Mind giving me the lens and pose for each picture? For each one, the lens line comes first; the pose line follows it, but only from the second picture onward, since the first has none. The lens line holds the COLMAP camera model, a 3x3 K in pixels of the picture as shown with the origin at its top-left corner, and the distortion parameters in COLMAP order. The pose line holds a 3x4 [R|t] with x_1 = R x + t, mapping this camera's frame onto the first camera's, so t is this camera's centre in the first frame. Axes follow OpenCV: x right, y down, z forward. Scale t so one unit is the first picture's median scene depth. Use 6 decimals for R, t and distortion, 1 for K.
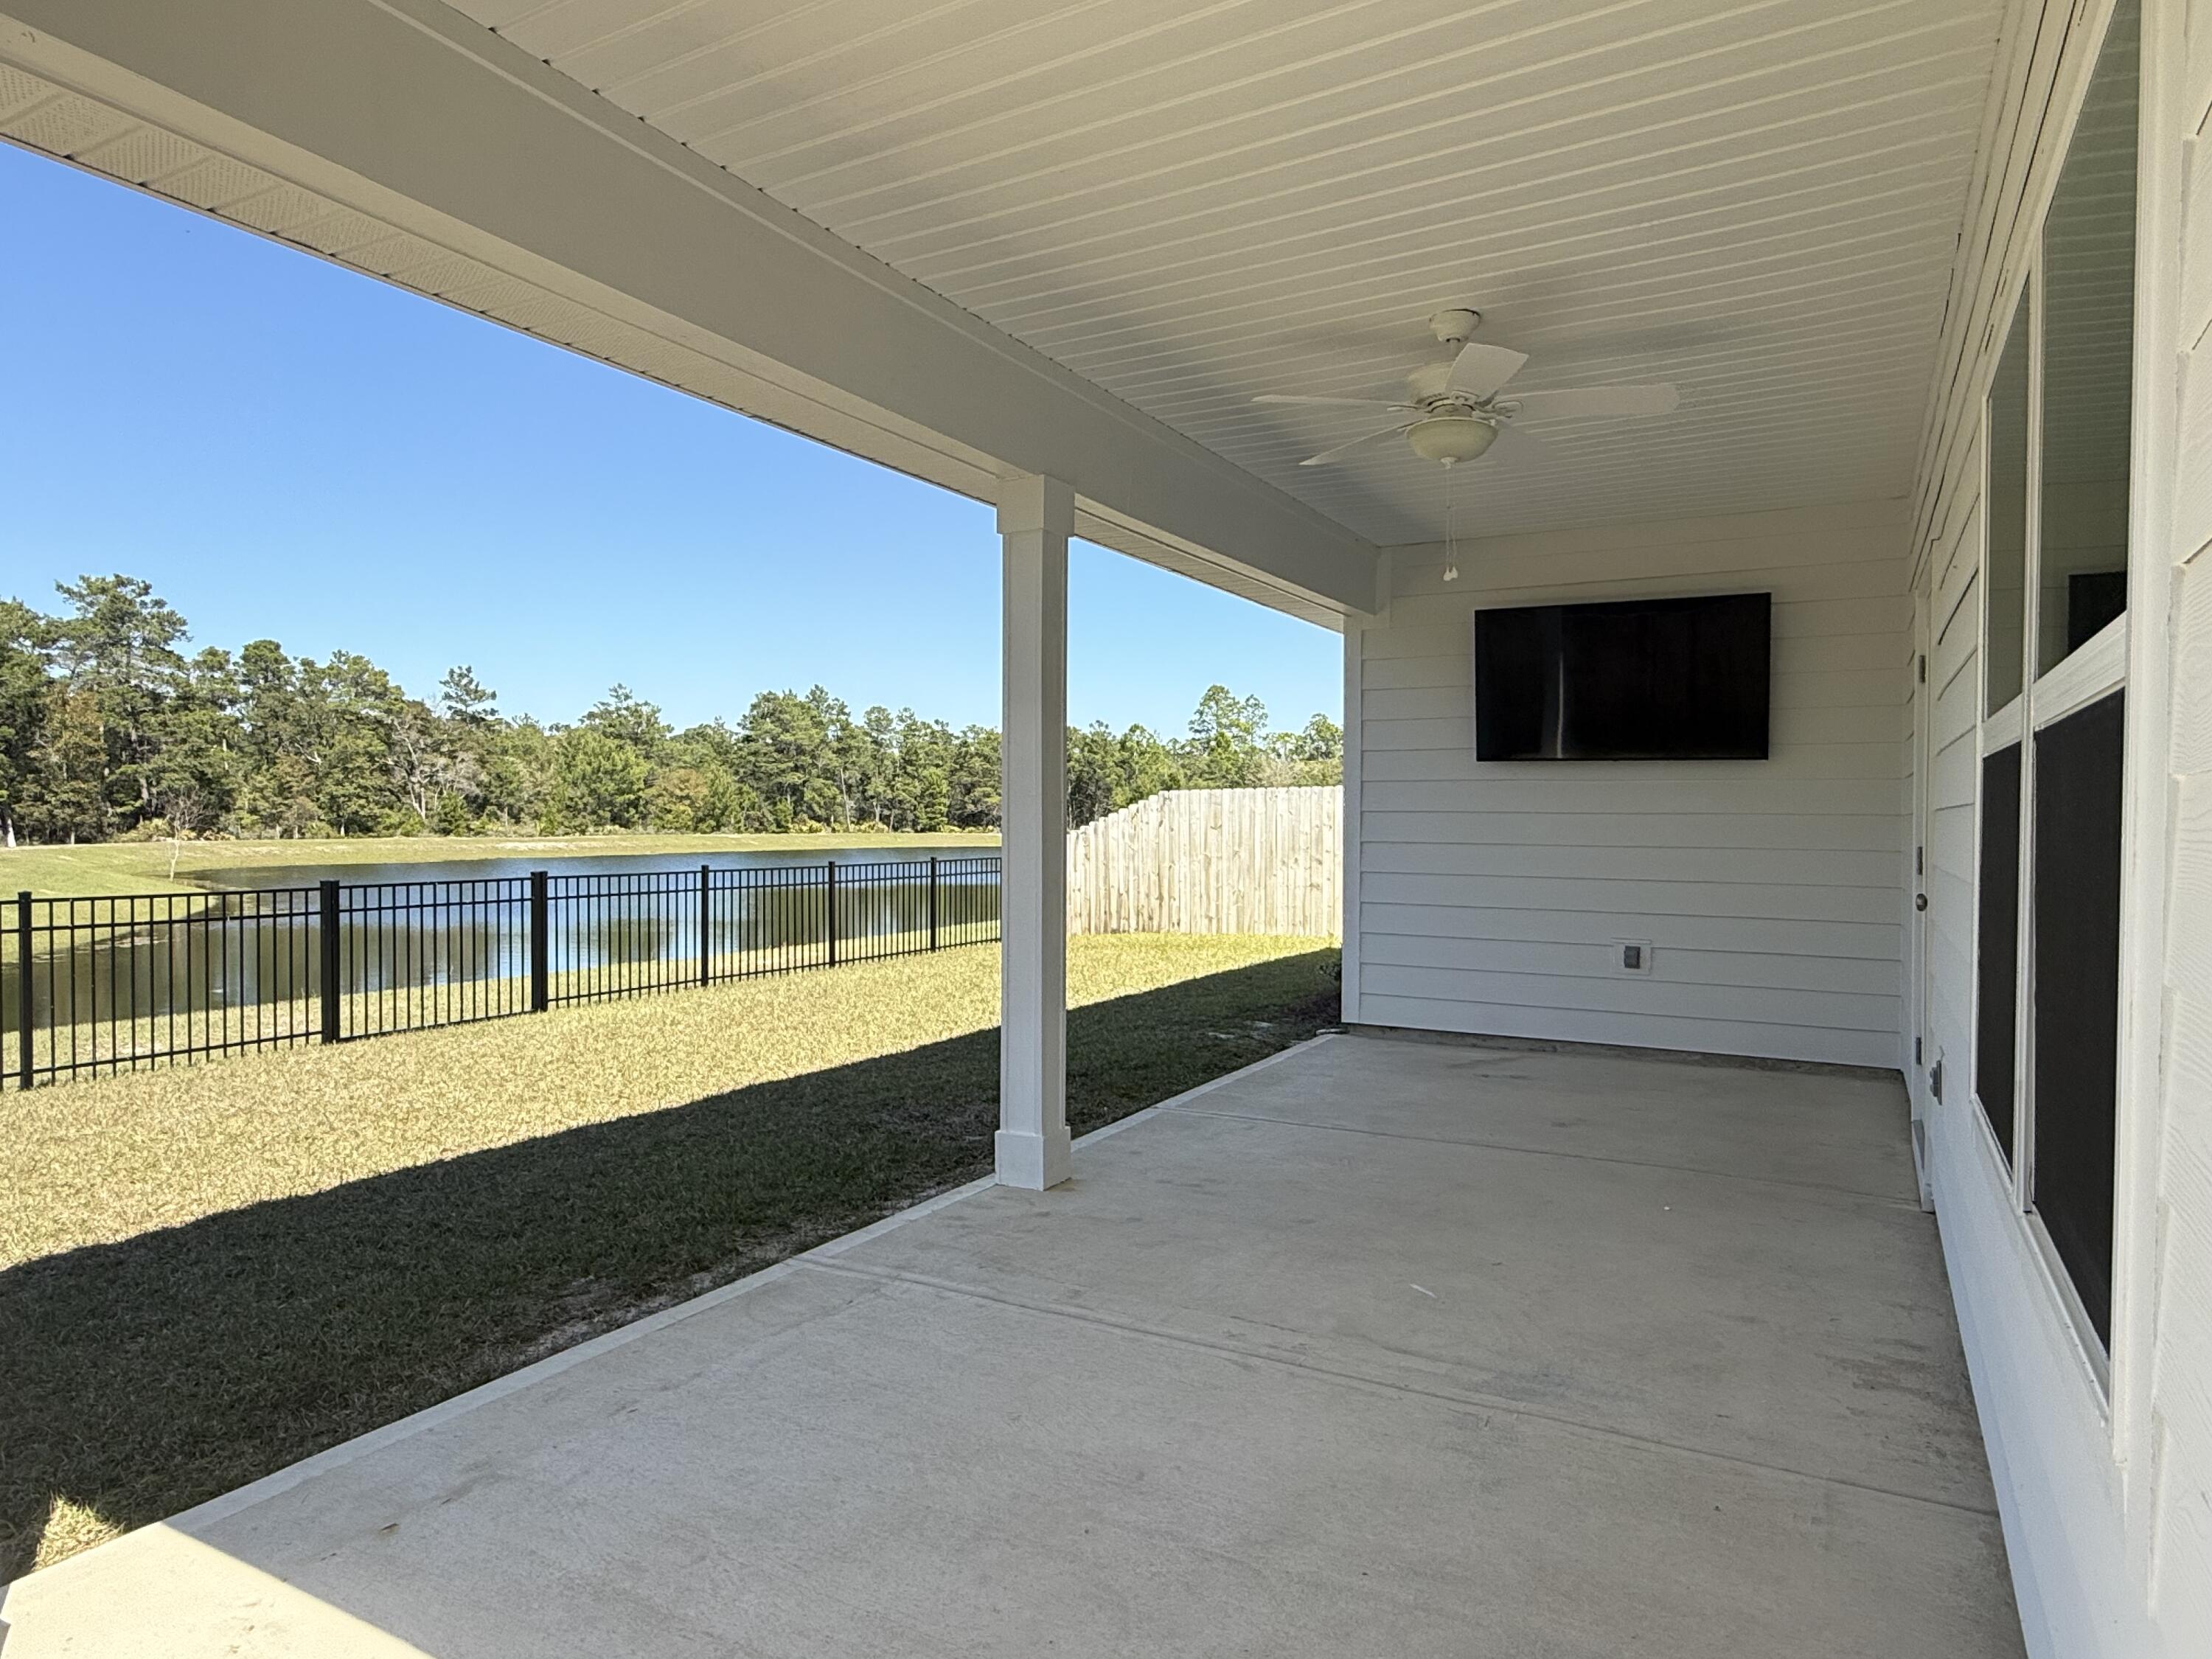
lens RADIAL K [[1333.0, 0, 1100.1], [0, 1333.0, 833.0], [0, 0, 1]] dist [-0.005453, 0.008228]
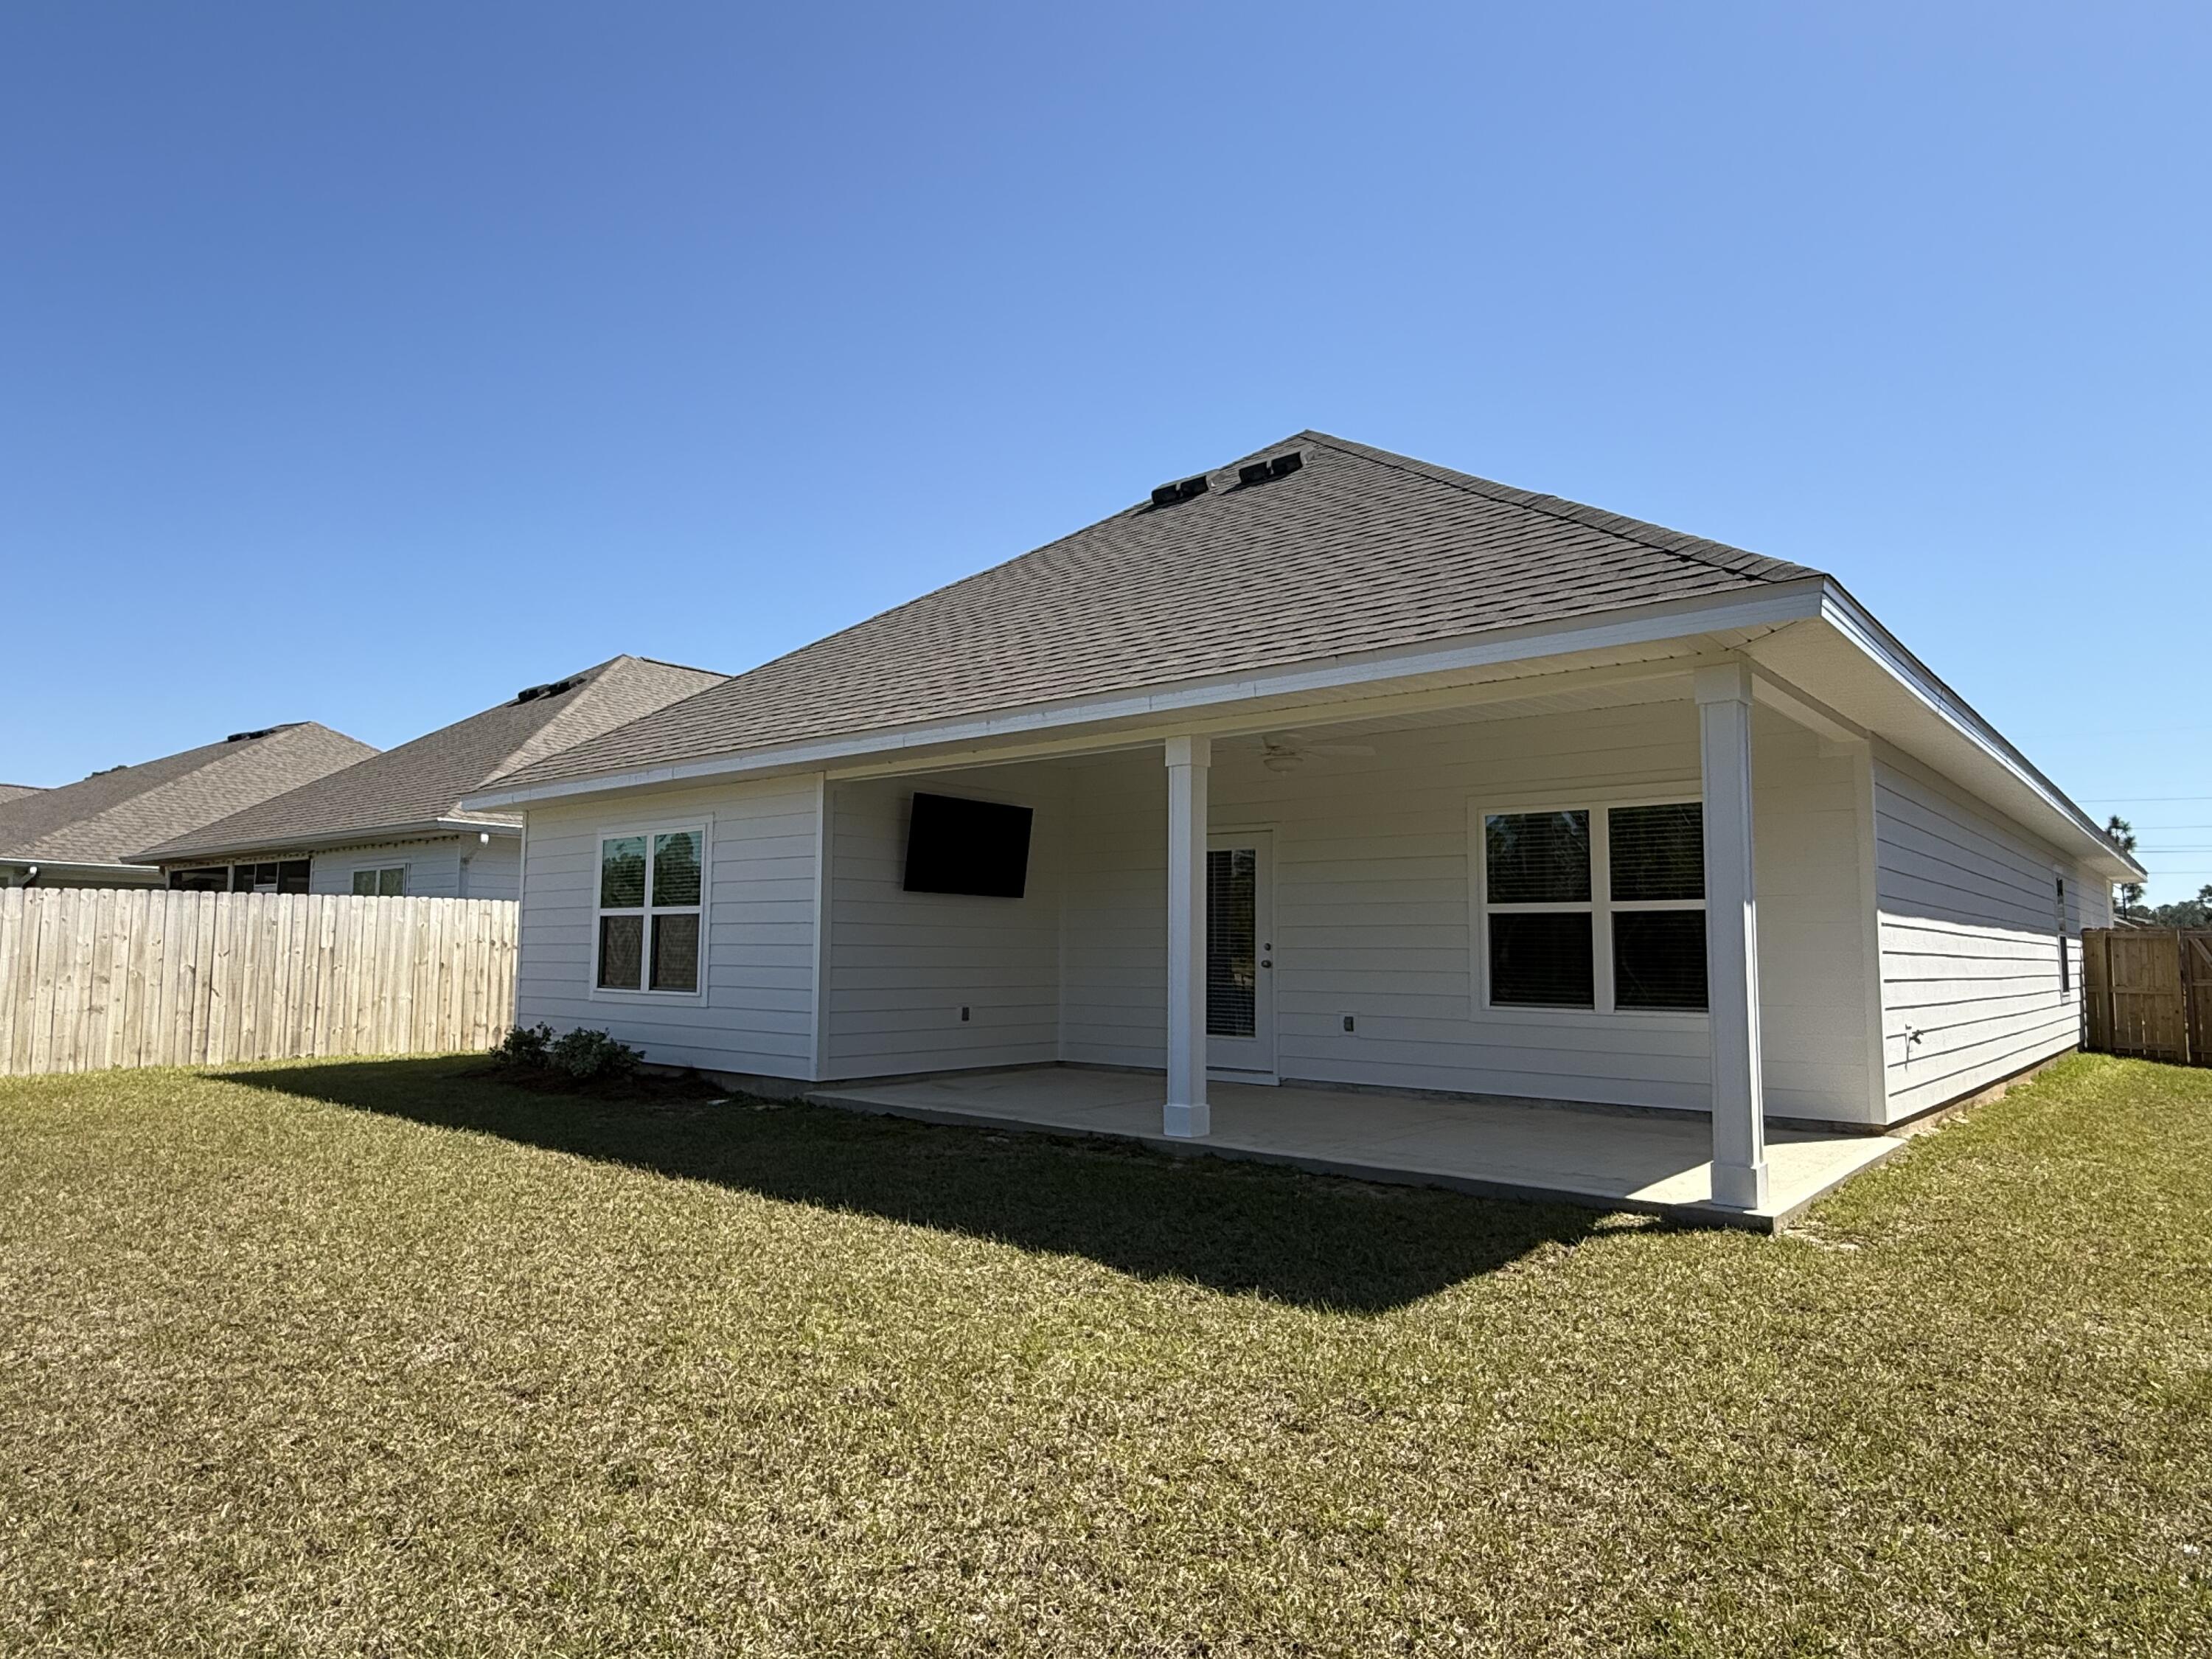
lens RADIAL K [[1333.0, 0, 1109.5], [0, 1333.0, 835.6], [0, 0, 1]] dist [-0.005453, 0.008228]
pose [[0.185036, 0.079688, 0.979496, -1.998732], [0.006121, 0.996594, -0.082236, 0.016350], [-0.982713, 0.021213, 0.183918, 0.855353]]
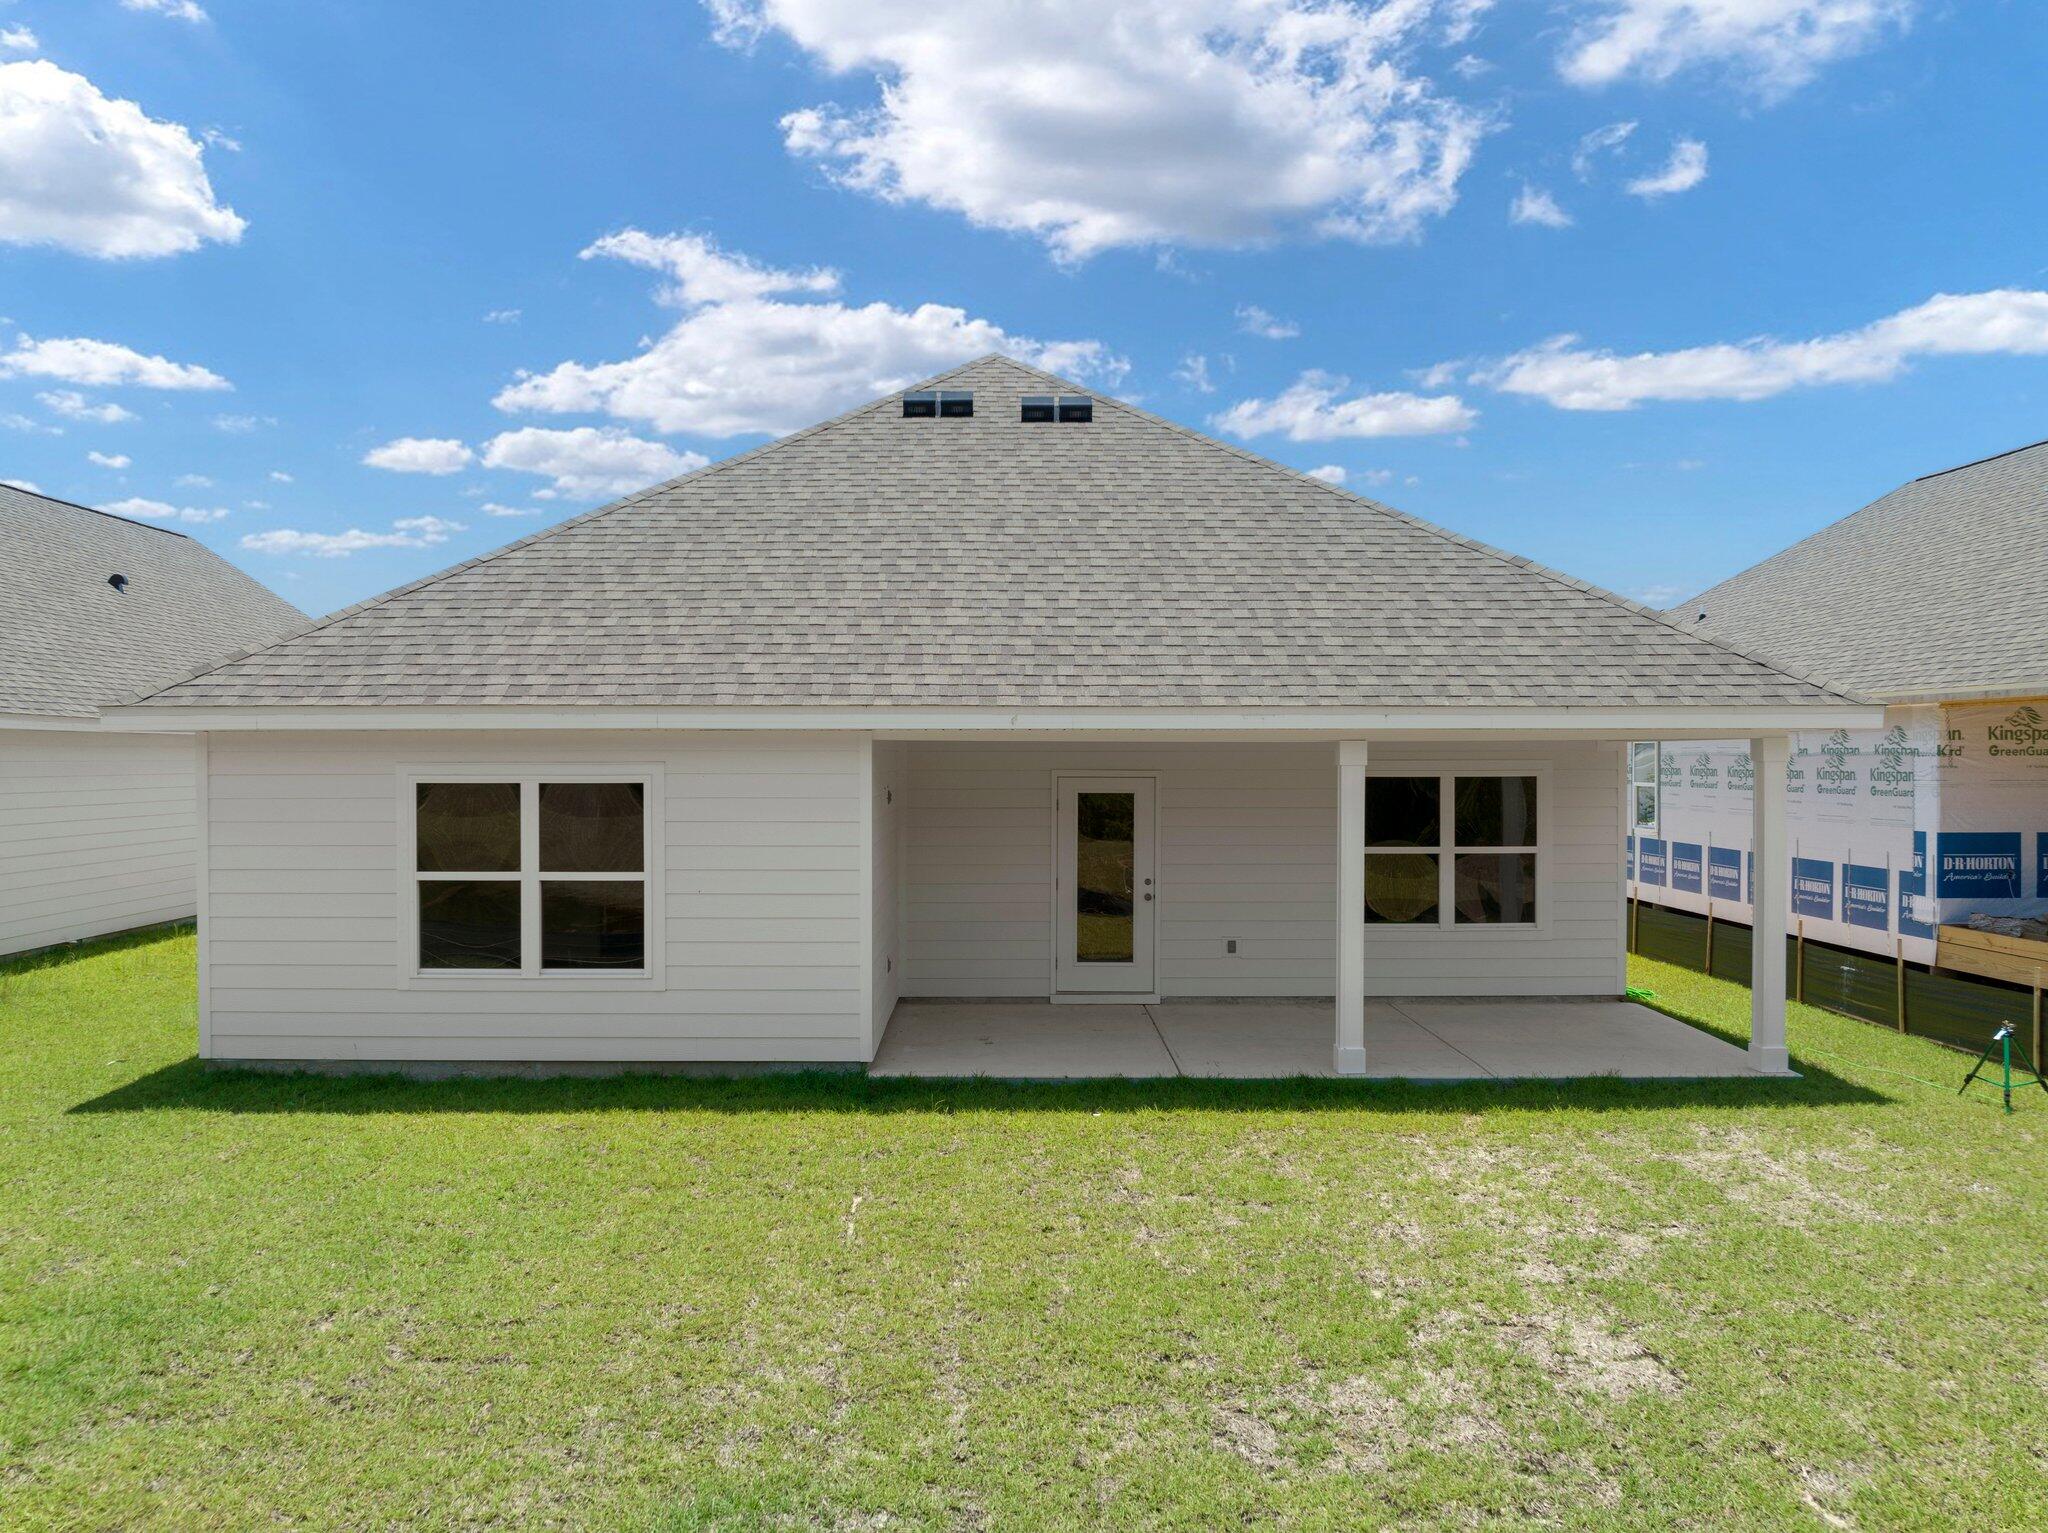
lens RADIAL K [[1443.2, 0, 1010.9], [0, 1443.2, 762.1], [0, 0, 1]] dist [-0.034831, 0.006652]
pose [[-0.498436, -0.011667, 0.866848, -1.945013], [0.007095, 0.999821, 0.017537, -0.299959], [-0.866898, 0.014891, -0.498264, 2.880754]]
